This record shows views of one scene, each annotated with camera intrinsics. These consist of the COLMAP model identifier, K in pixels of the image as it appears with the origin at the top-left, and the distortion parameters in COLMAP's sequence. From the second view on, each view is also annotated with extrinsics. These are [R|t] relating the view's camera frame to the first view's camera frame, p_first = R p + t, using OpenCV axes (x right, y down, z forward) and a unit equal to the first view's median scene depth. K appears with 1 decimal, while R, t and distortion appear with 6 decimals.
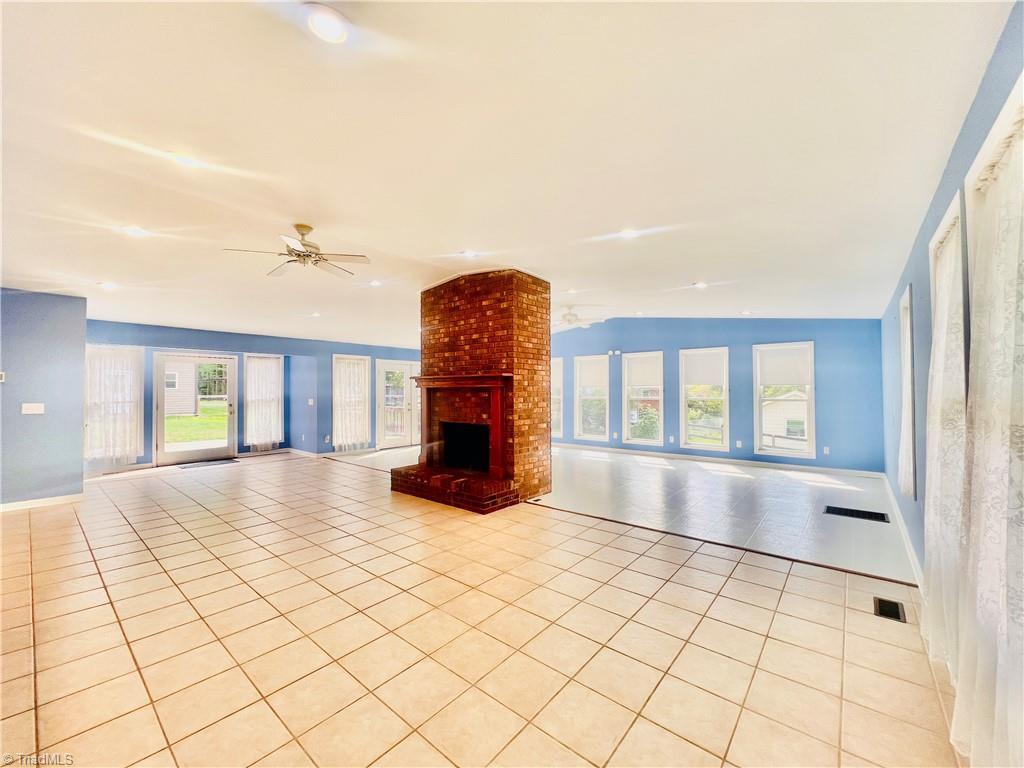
lens RADIAL K [[408.1, 0, 510.9], [0, 408.1, 388.8], [0, 0, 1]] dist [0.000174, -0.000373]
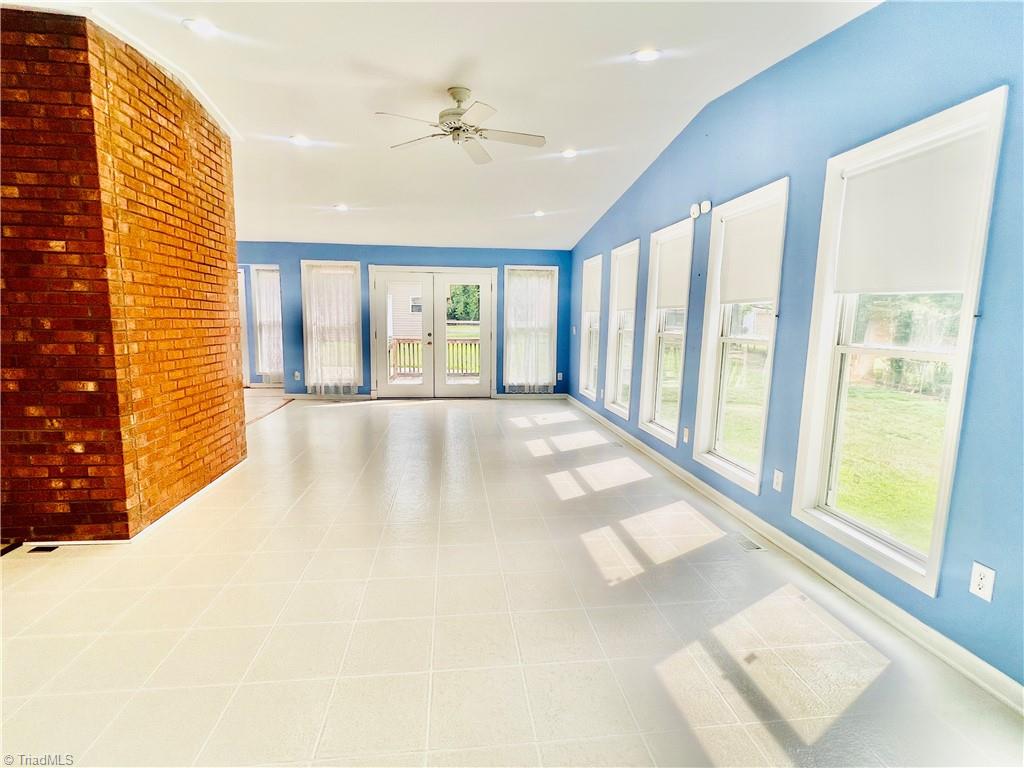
lens RADIAL K [[514.7, 0, 509.8], [0, 514.7, 391.4], [0, 0, 1]] dist [-0.001267, -0.000396]
pose [[0.732996, 0.108497, -0.671525, 0.476835], [-0.012621, 0.989197, 0.146047, 0.007431], [0.680116, -0.098576, 0.726446, 0.567955]]
